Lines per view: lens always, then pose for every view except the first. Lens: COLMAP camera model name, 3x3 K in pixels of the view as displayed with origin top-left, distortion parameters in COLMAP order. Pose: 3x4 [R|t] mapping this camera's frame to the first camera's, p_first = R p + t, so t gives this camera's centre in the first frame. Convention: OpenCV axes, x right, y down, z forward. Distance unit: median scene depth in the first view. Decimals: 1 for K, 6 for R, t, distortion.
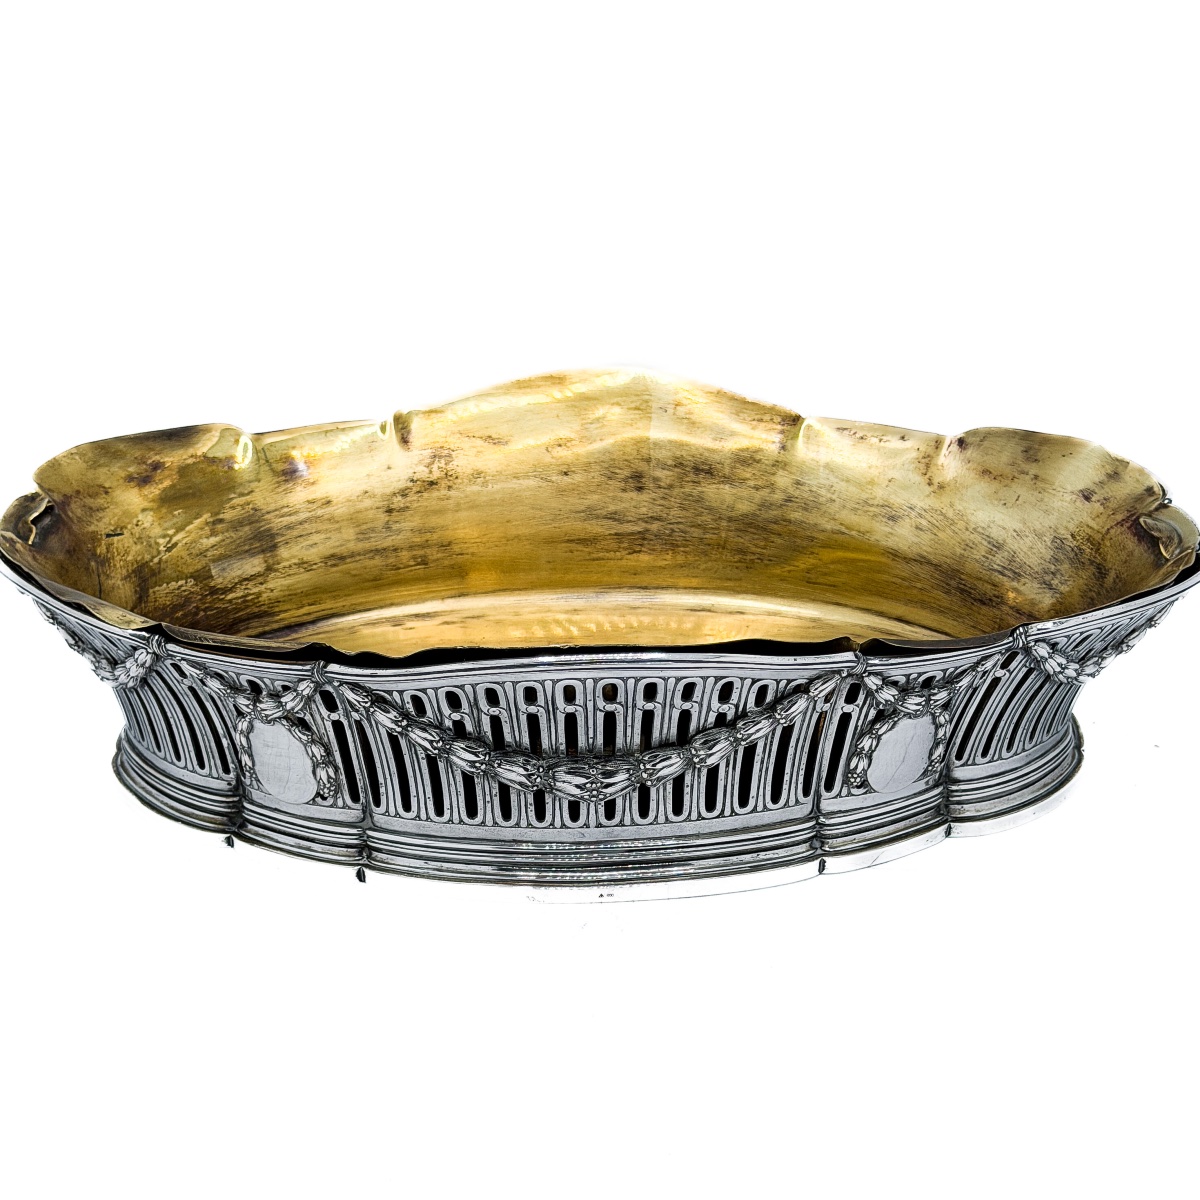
lens RADIAL K [[2335.3, 0, 602.8], [0, 2335.3, 717.1], [0, 0, 1]] dist [0.146205, 0.000000]
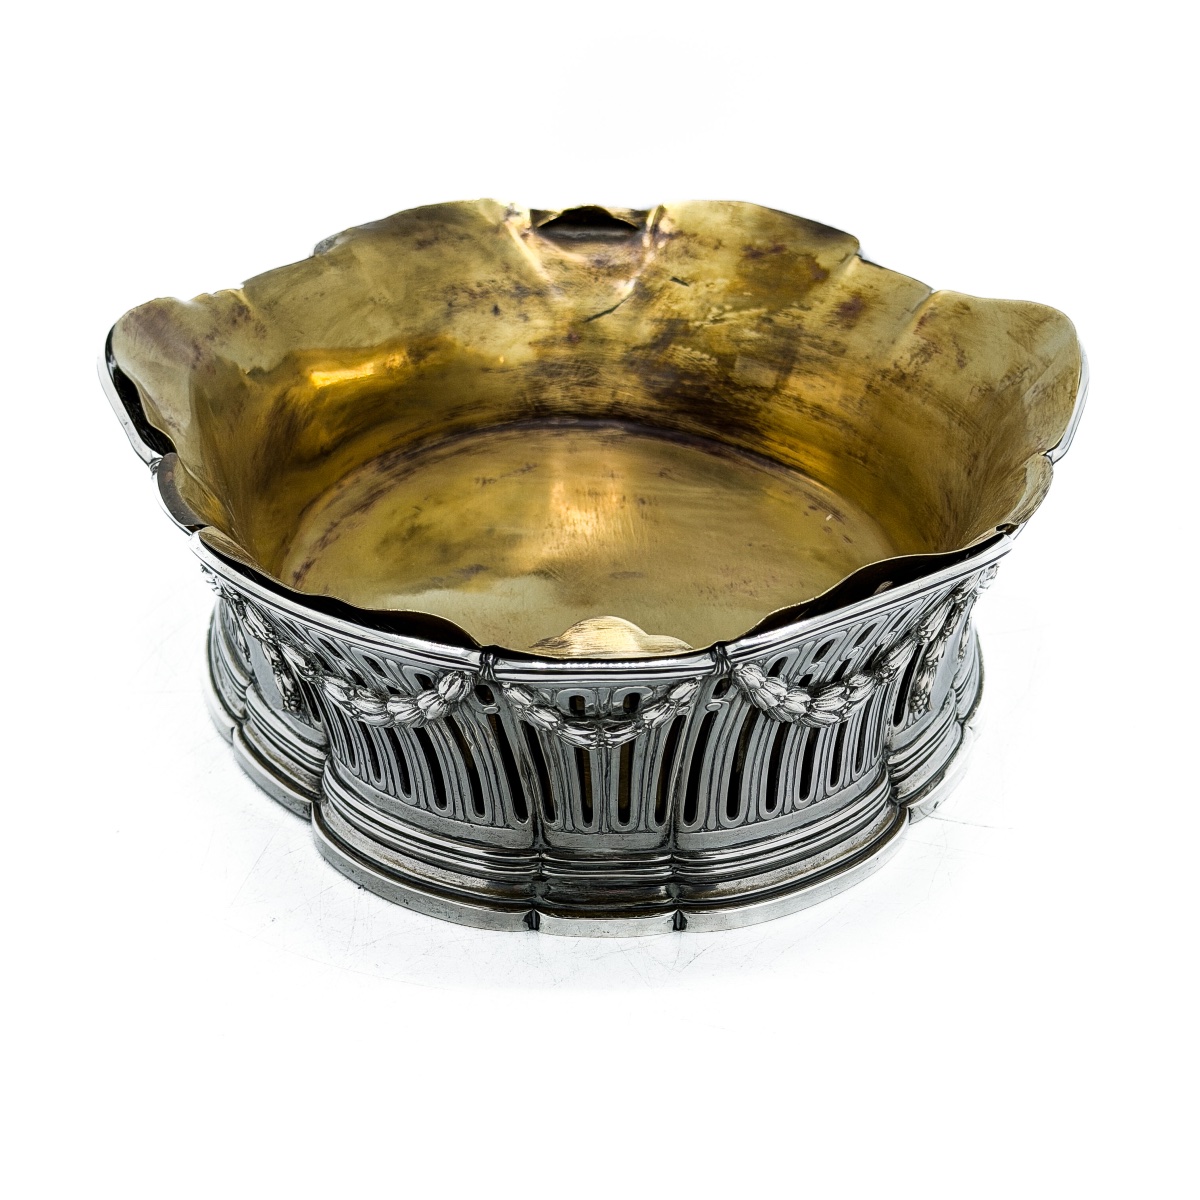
lens RADIAL K [[2266.0, 0, 612.2], [0, 2266.0, 601.1], [0, 0, 1]] dist [0.138455, 0.000000]
pose [[0.024259, 0.376086, -0.926267, 0.837833], [-0.433728, 0.838756, 0.329195, -0.305147], [0.900717, 0.393762, 0.183466, 0.961347]]
